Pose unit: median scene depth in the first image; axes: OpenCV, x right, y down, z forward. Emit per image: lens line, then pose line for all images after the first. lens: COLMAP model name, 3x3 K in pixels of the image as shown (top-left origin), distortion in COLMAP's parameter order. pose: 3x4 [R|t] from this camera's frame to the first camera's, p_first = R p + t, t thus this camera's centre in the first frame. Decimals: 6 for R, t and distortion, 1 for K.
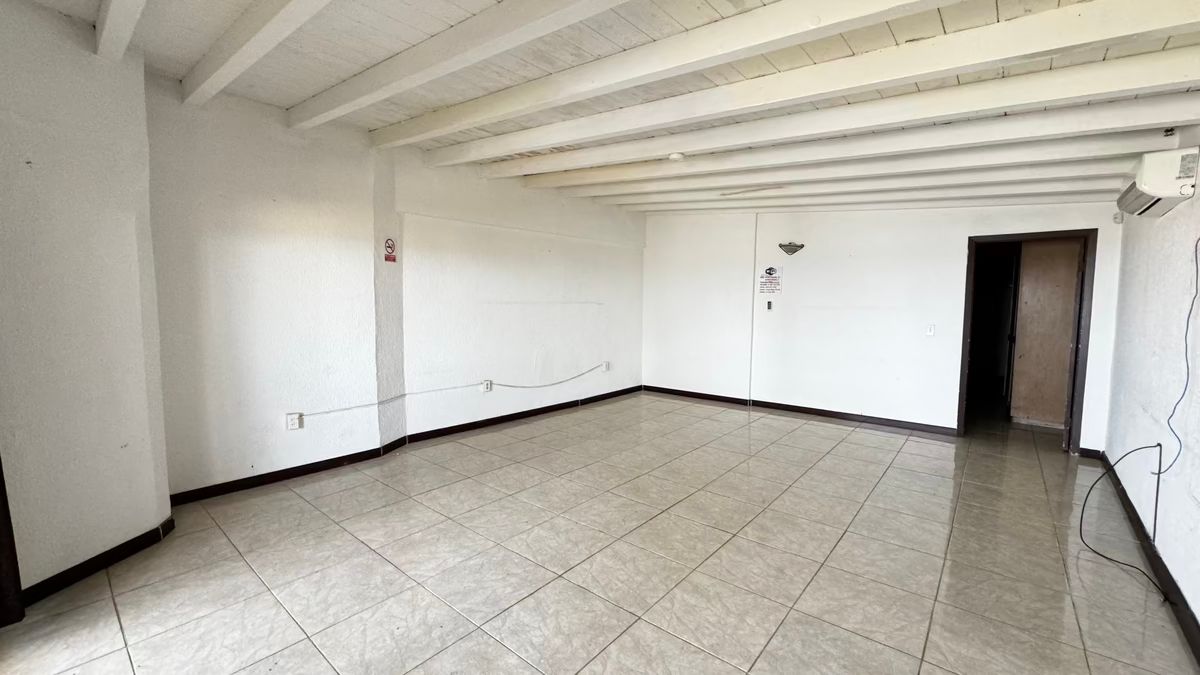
lens RADIAL K [[483.6, 0, 596.0], [0, 483.6, 333.9], [0, 0, 1]] dist [-0.001377, 0.000030]
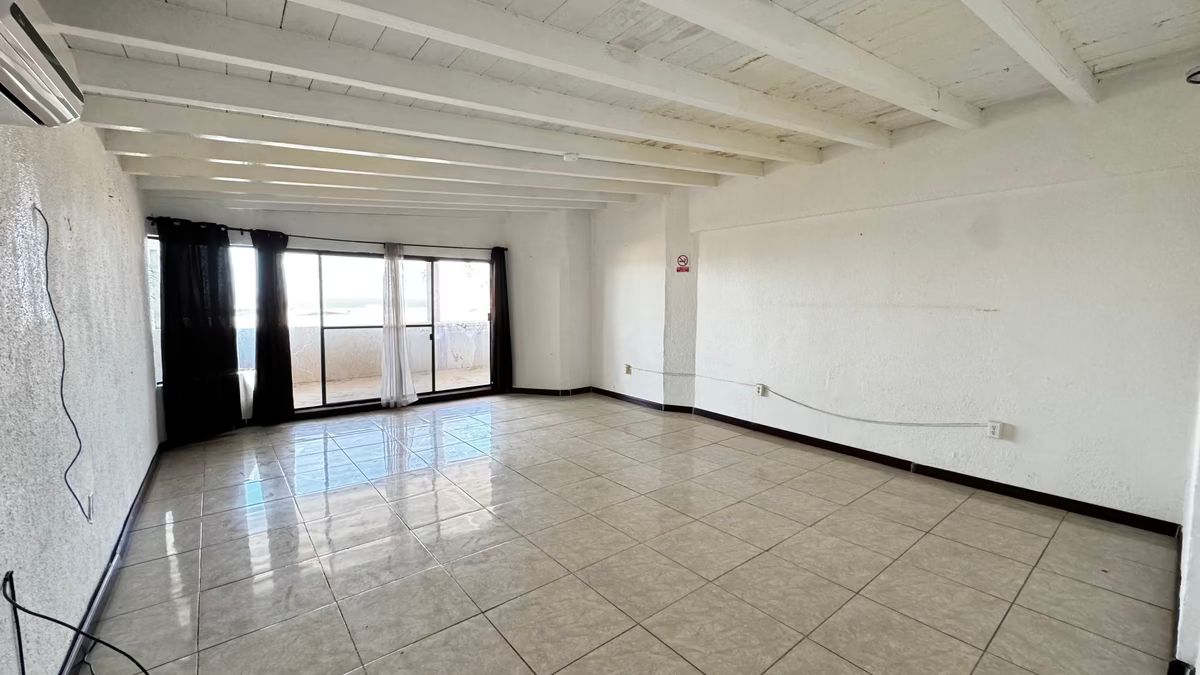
lens RADIAL K [[483.6, 0, 596.4], [0, 483.6, 338.9], [0, 0, 1]] dist [-0.001377, 0.000030]
pose [[-0.192543, 0.079682, -0.978048, 0.931178], [-0.072911, 0.992781, 0.095236, -0.074832], [0.978576, 0.089648, -0.185343, 1.015617]]
